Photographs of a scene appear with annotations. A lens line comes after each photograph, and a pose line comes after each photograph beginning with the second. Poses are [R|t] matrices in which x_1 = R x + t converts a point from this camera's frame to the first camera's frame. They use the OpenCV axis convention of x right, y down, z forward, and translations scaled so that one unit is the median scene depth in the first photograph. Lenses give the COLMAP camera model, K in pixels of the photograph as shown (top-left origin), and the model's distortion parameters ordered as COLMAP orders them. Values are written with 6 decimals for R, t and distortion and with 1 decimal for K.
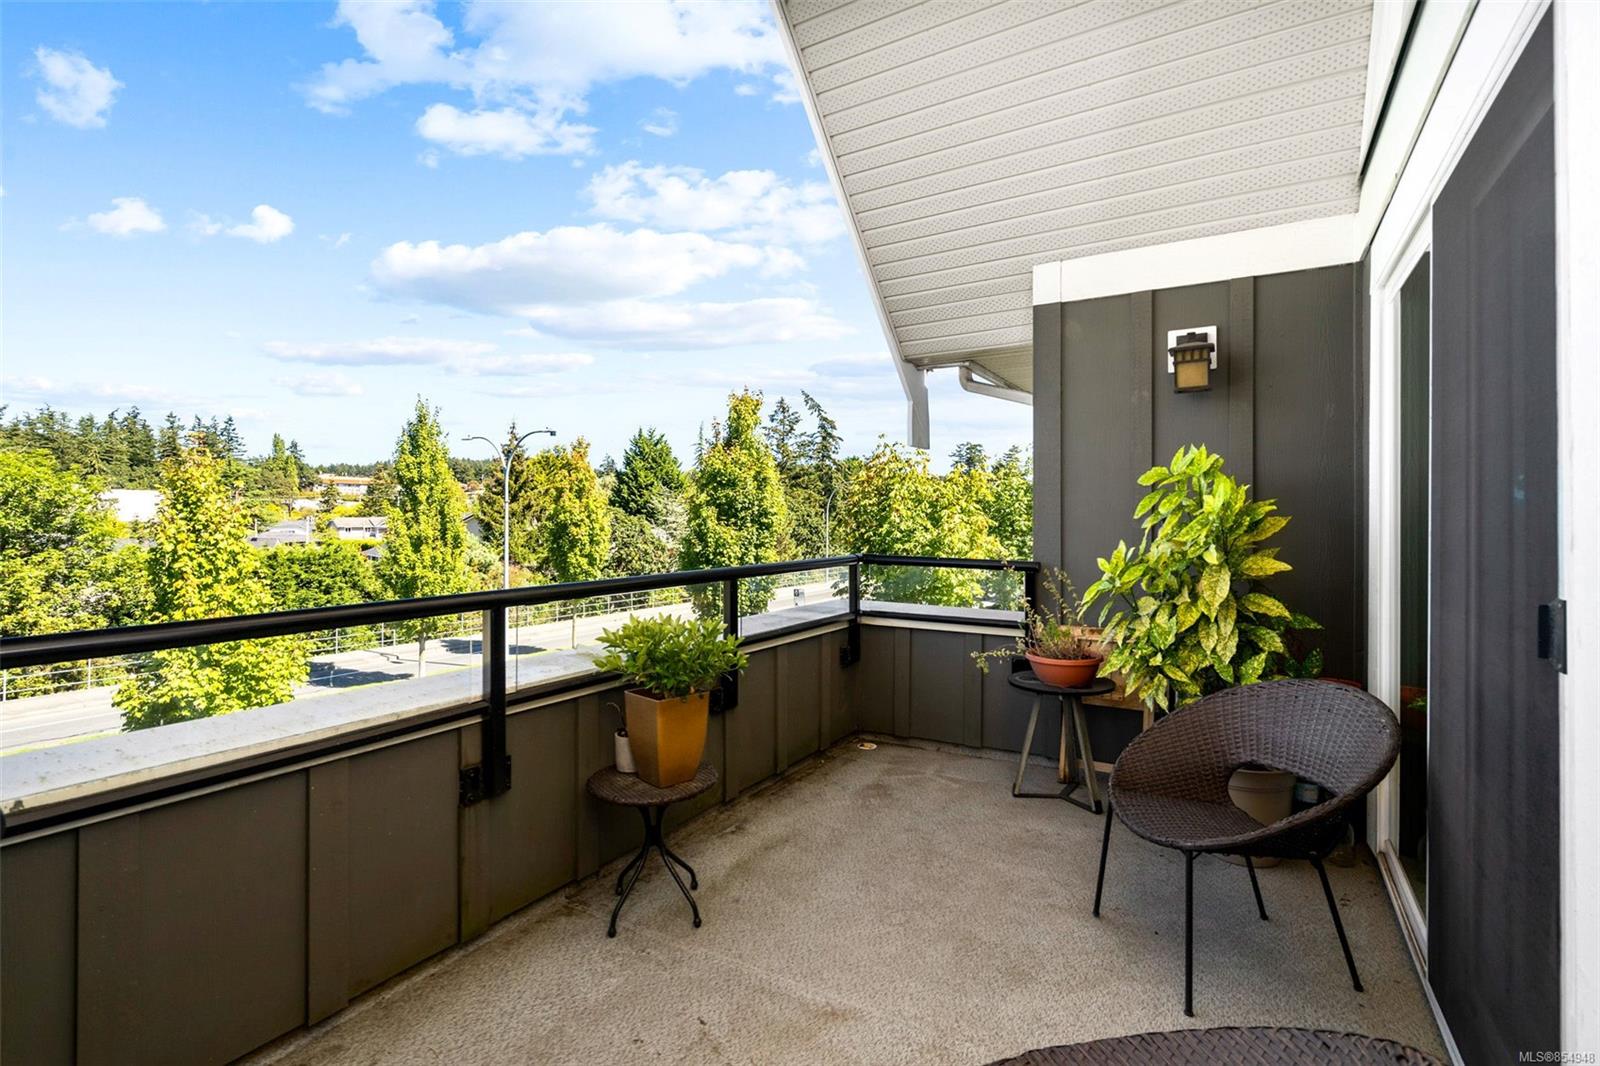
lens RADIAL K [[734.8, 0, 800.5], [0, 734.8, 511.7], [0, 0, 1]] dist [-0.000710, 0.000350]
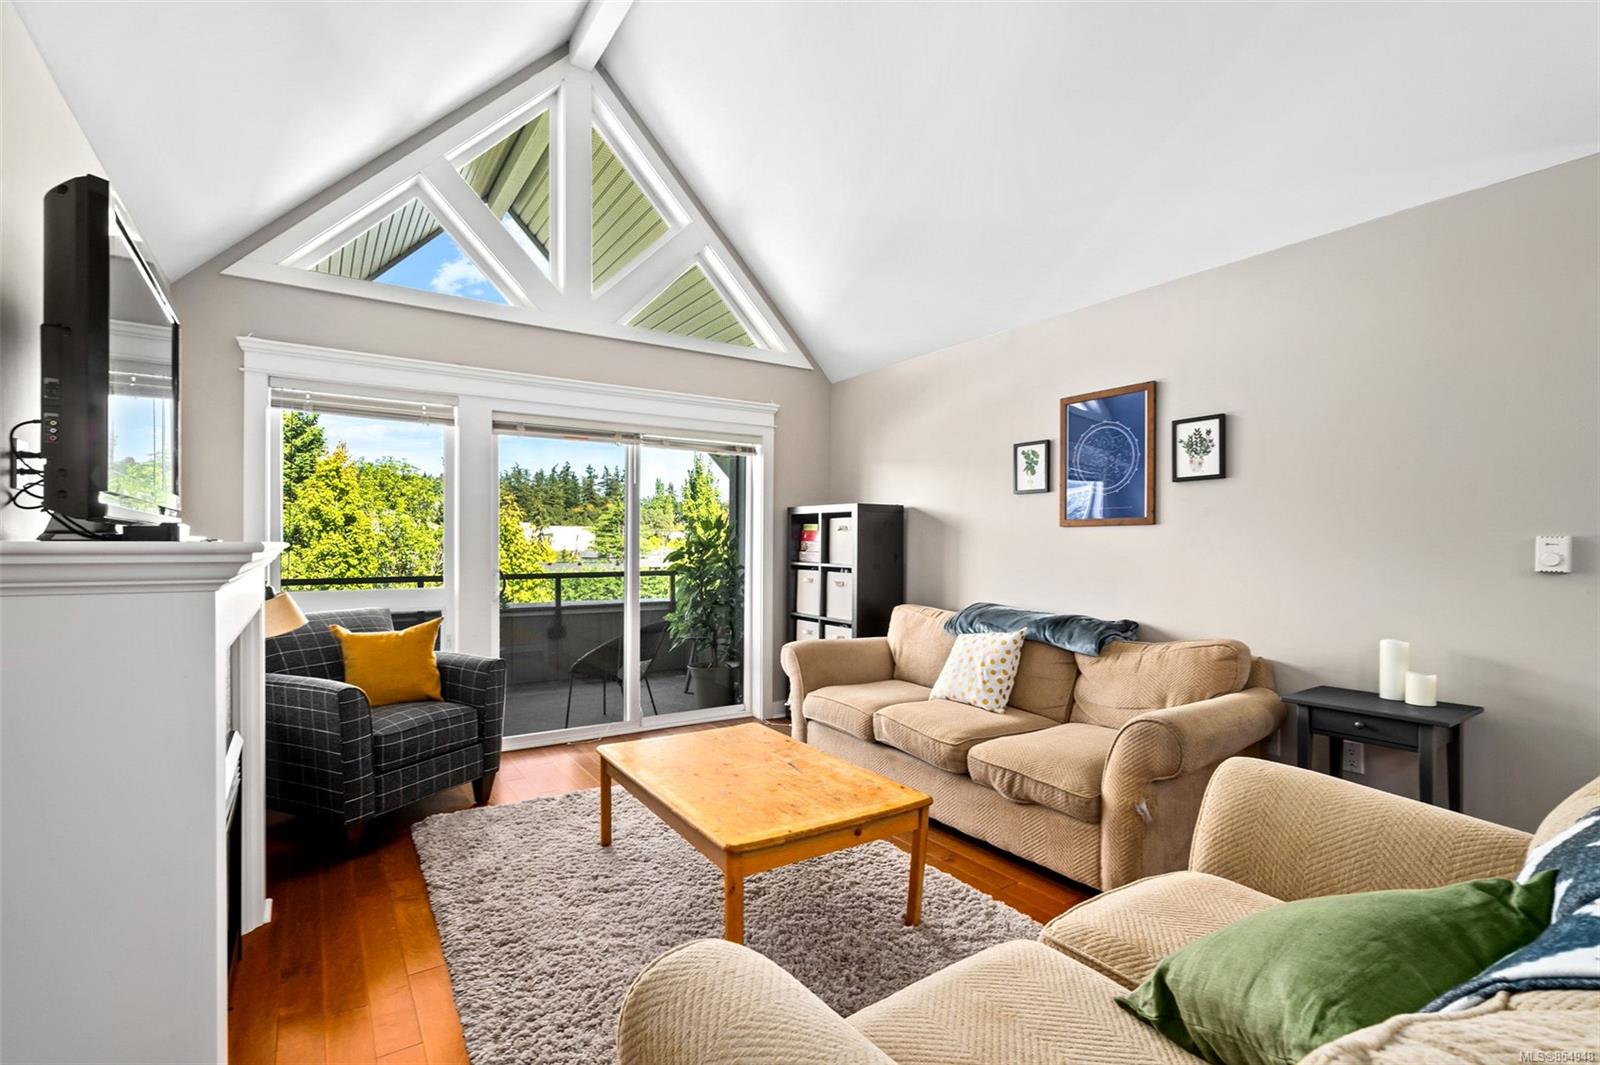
lens RADIAL K [[739.8, 0, 799.5], [0, 739.8, 547.0], [0, 0, 1]] dist [-0.002614, 0.000062]
pose [[0.904984, -0.003969, -0.425427, 0.154685], [0.008241, 0.999932, 0.008202, -0.001667], [0.425366, -0.010929, 0.904955, -0.073669]]
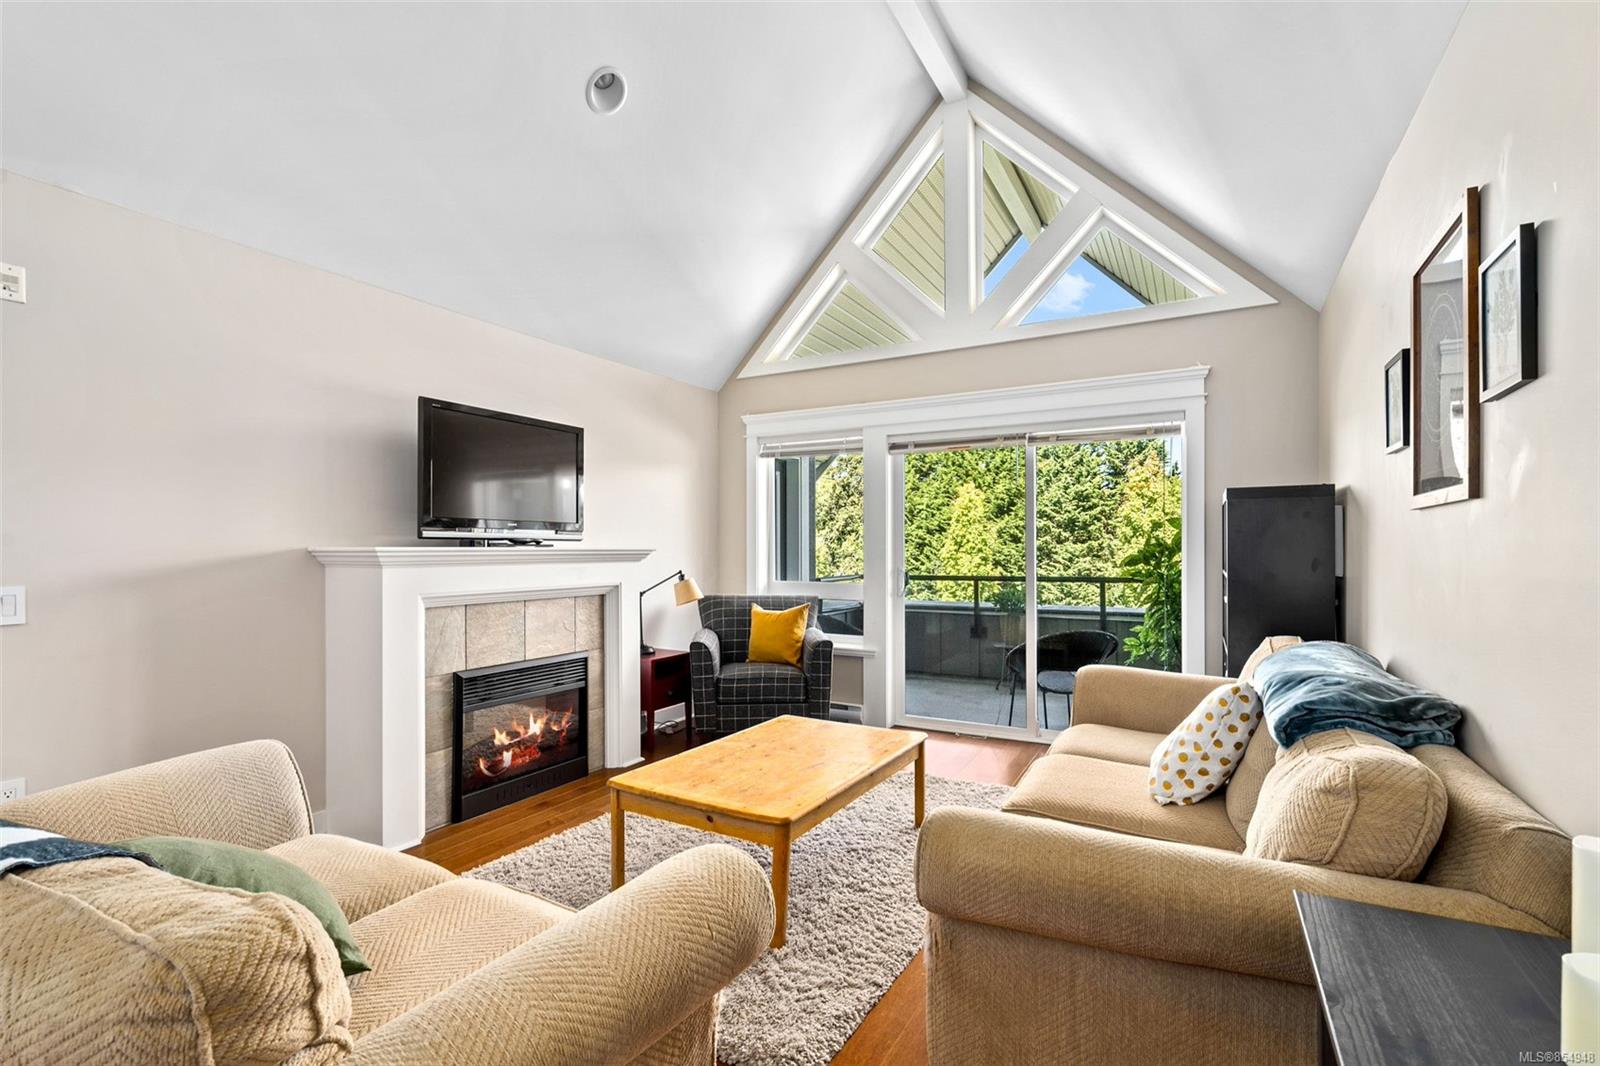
lens RADIAL K [[728.5, 0, 790.1], [0, 728.5, 550.0], [0, 0, 1]] dist [-0.001464, -0.000062]
pose [[0.022906, -0.005676, -0.999722, 0.206227], [0.011463, 0.999920, -0.005414, -0.000441], [0.999672, -0.011336, 0.022969, 0.002918]]
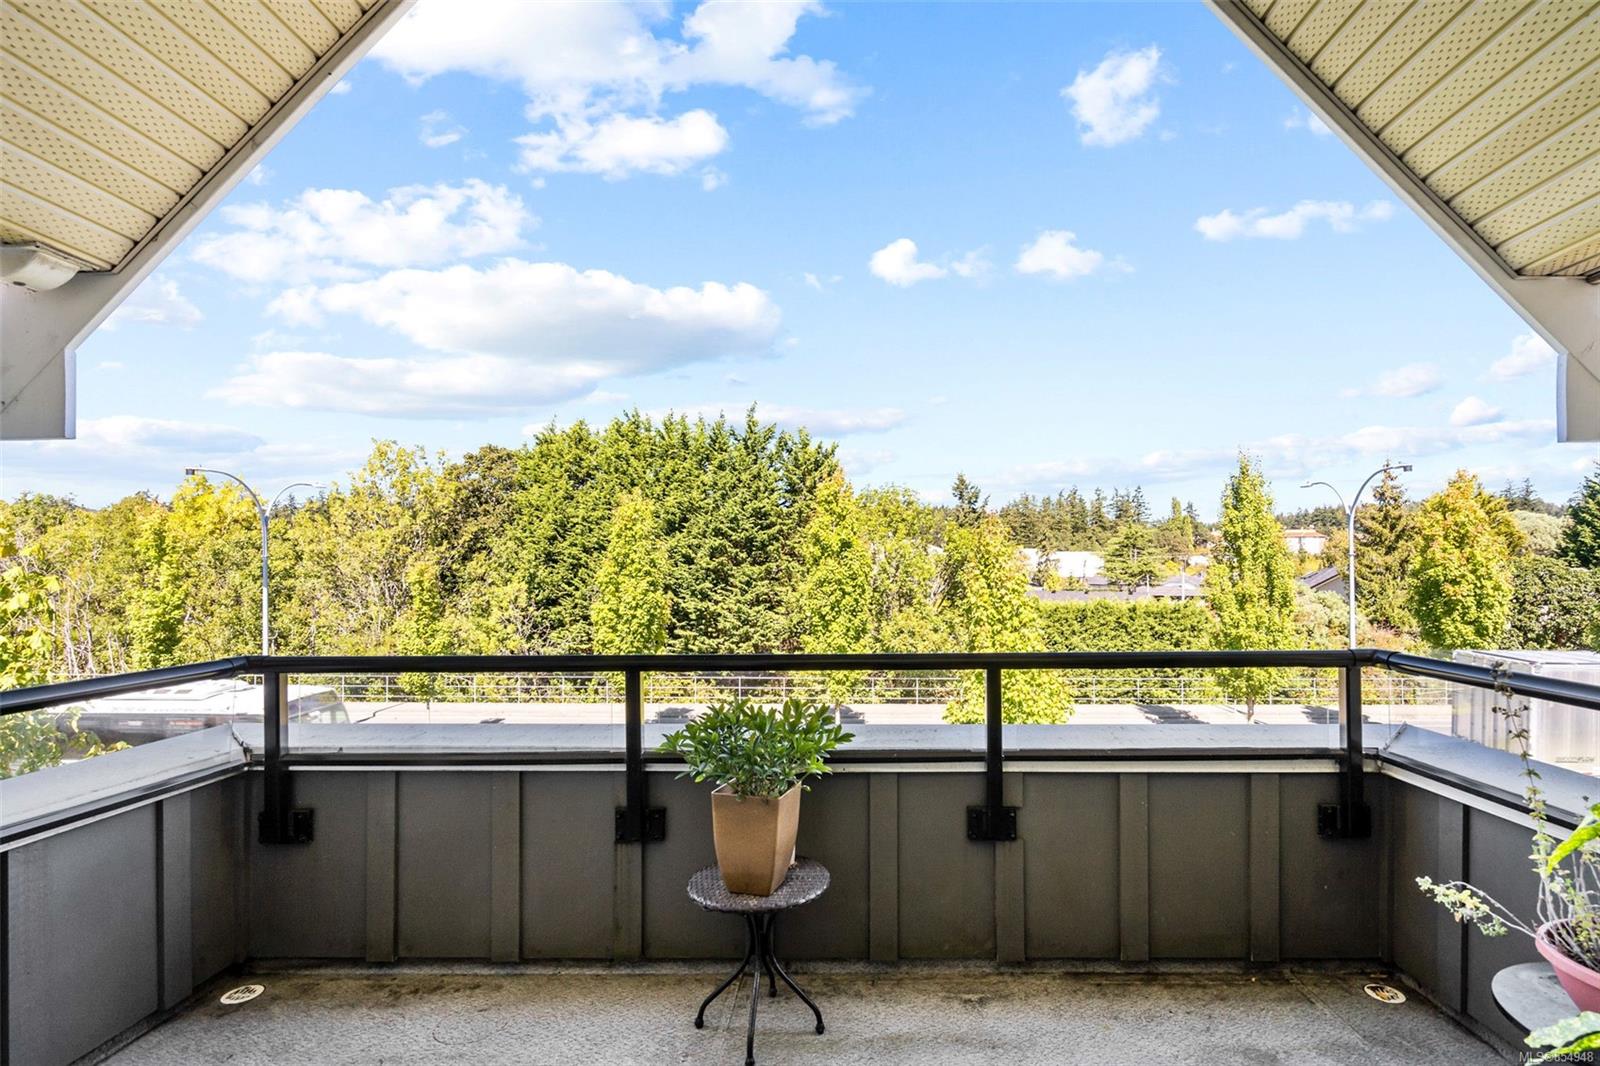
lens RADIAL K [[759.5, 0, 856.5], [0, 759.5, 565.0], [0, 0, 1]] dist [-0.003458, -0.000318]
pose [[0.519634, -0.013760, -0.854278, 0.050713], [0.012174, 0.999888, -0.008700, -0.001043], [0.854302, -0.005879, 0.519743, 0.047641]]
